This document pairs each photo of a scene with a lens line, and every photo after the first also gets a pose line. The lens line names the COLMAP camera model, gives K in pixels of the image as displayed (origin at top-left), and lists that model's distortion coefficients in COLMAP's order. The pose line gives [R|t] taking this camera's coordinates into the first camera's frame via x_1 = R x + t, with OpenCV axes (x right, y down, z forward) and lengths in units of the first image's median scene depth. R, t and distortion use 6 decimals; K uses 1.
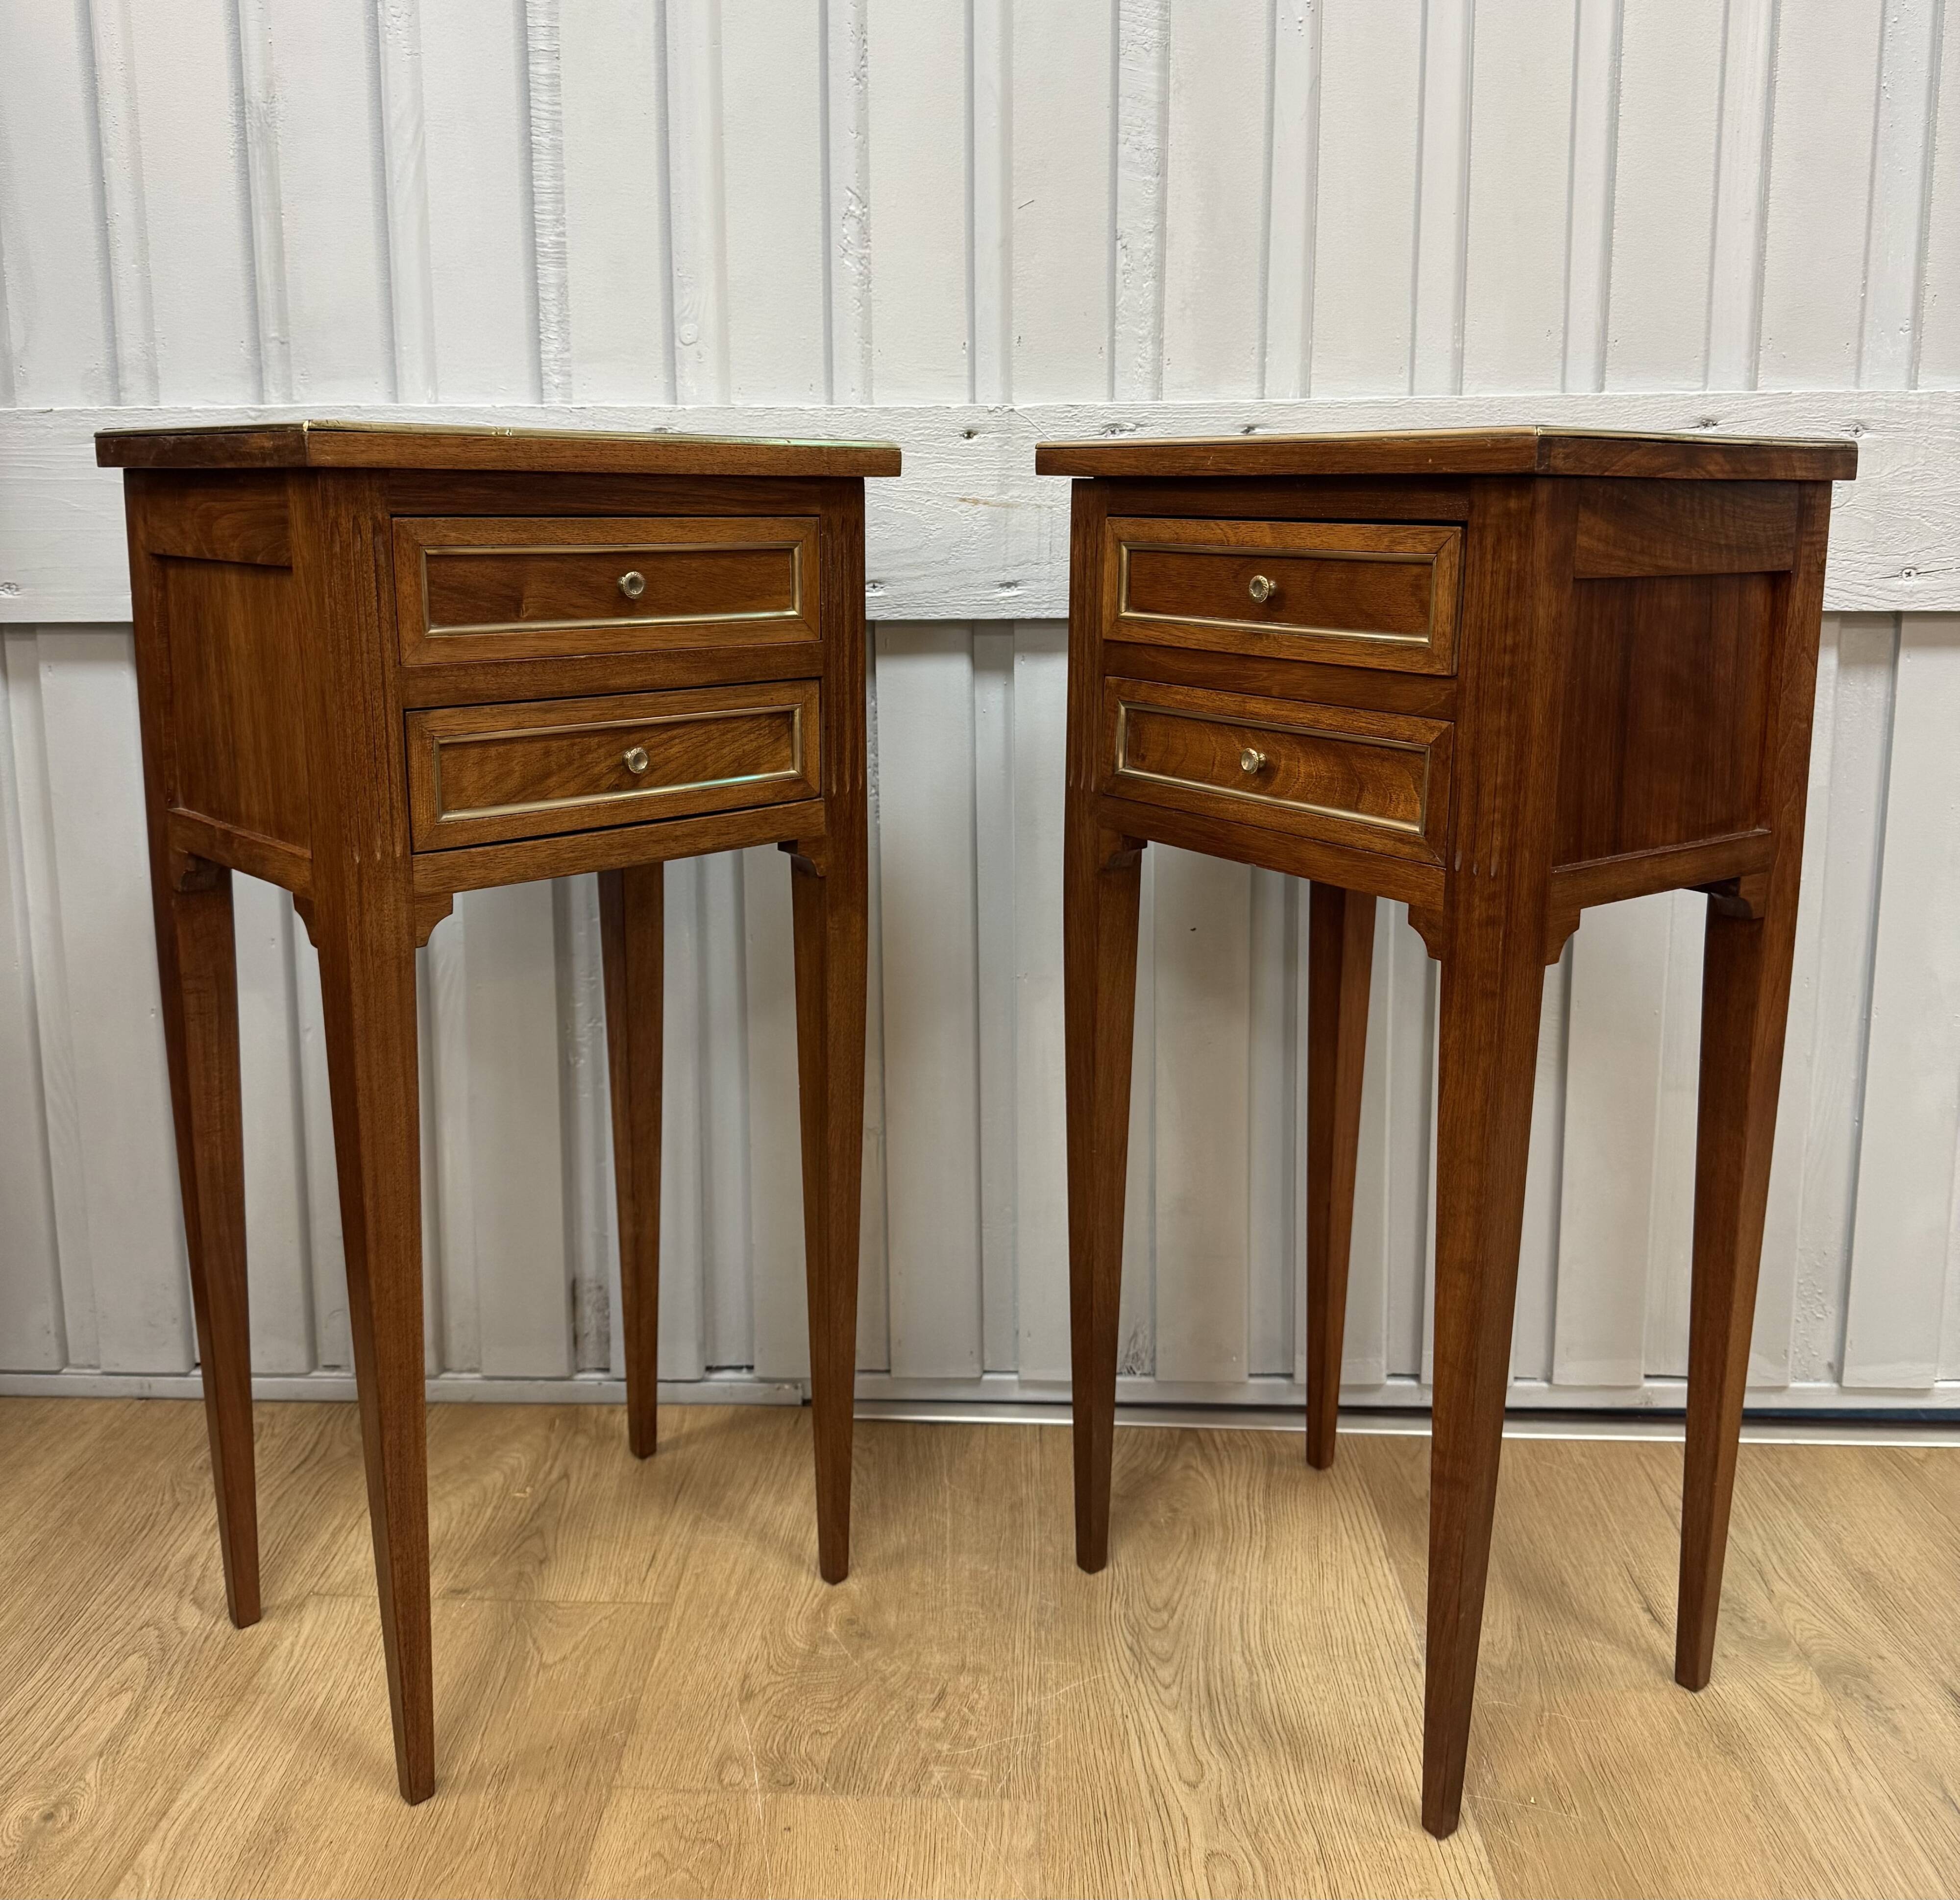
lens RADIAL K [[1870.0, 0, 976.4], [0, 1870.0, 807.6], [0, 0, 1]] dist [0.086635, -0.186213]
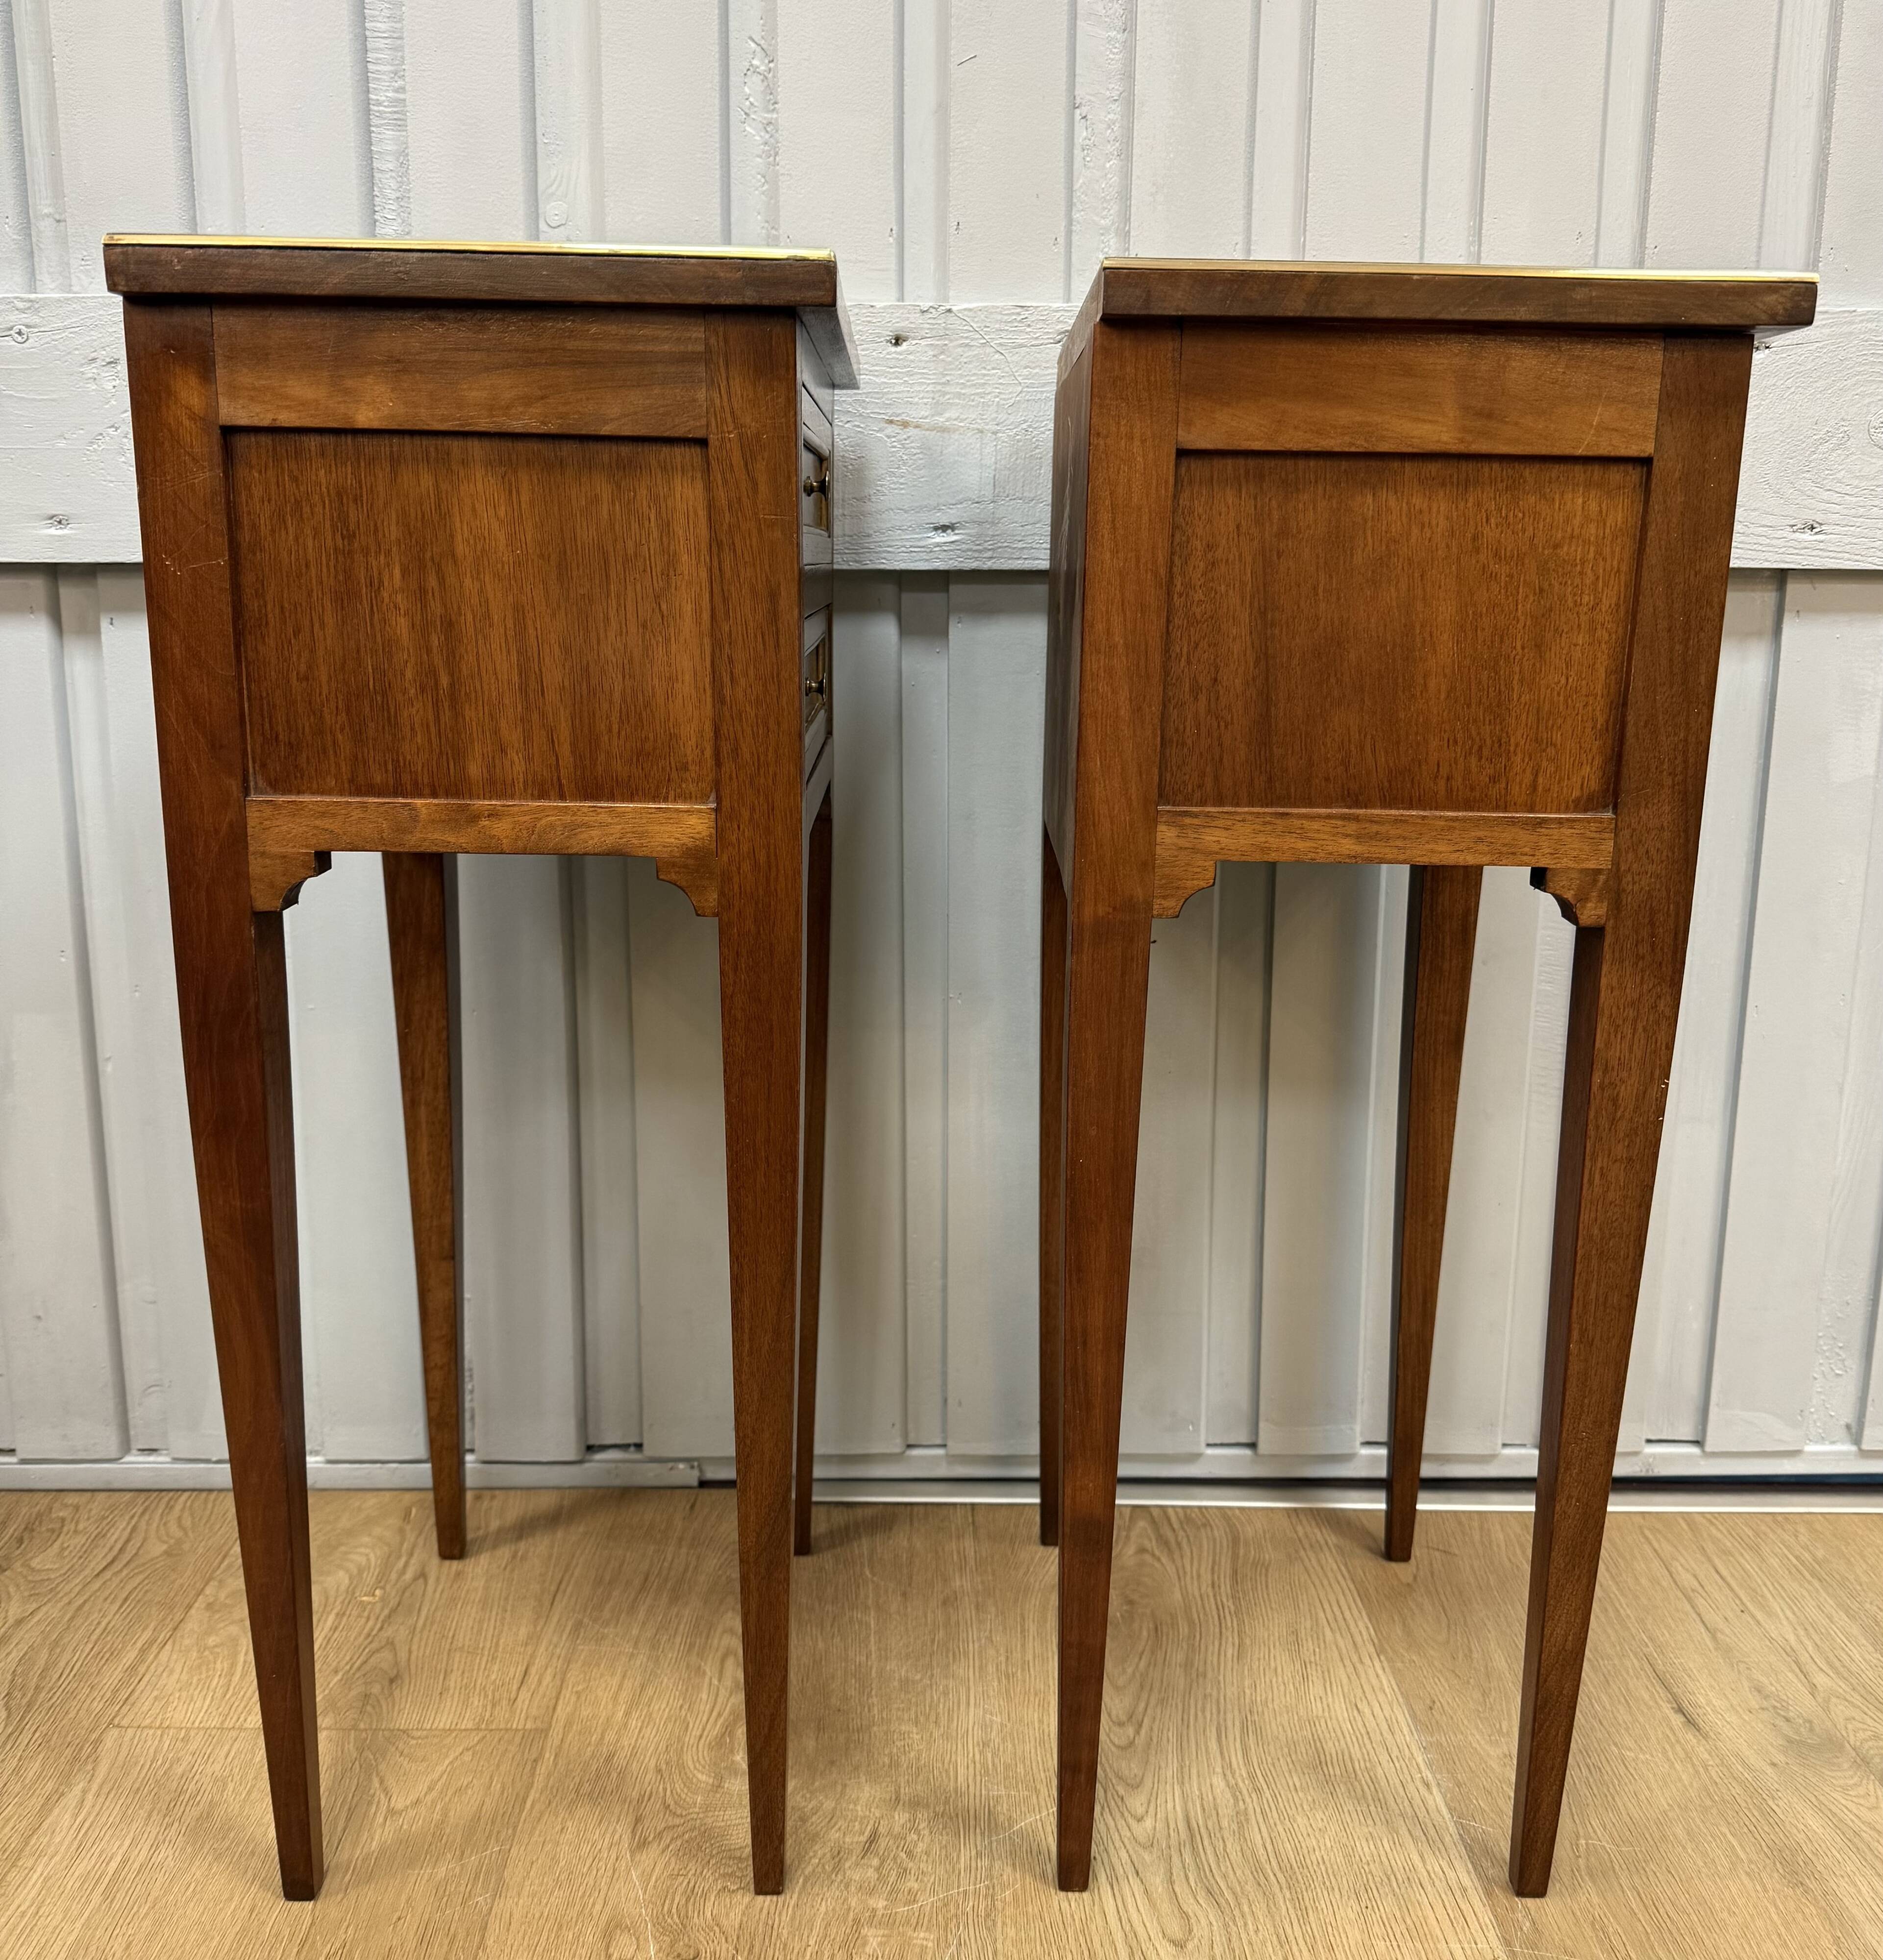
lens RADIAL K [[1853.4, 0, 956.0], [0, 1853.4, 954.0], [0, 0, 1]] dist [0.000238, -0.013270]
pose [[0.998450, 0.000171, 0.055652, -0.024359], [-0.002686, 0.998979, 0.045108, 0.036419], [-0.055587, -0.045187, 0.997431, 0.172884]]
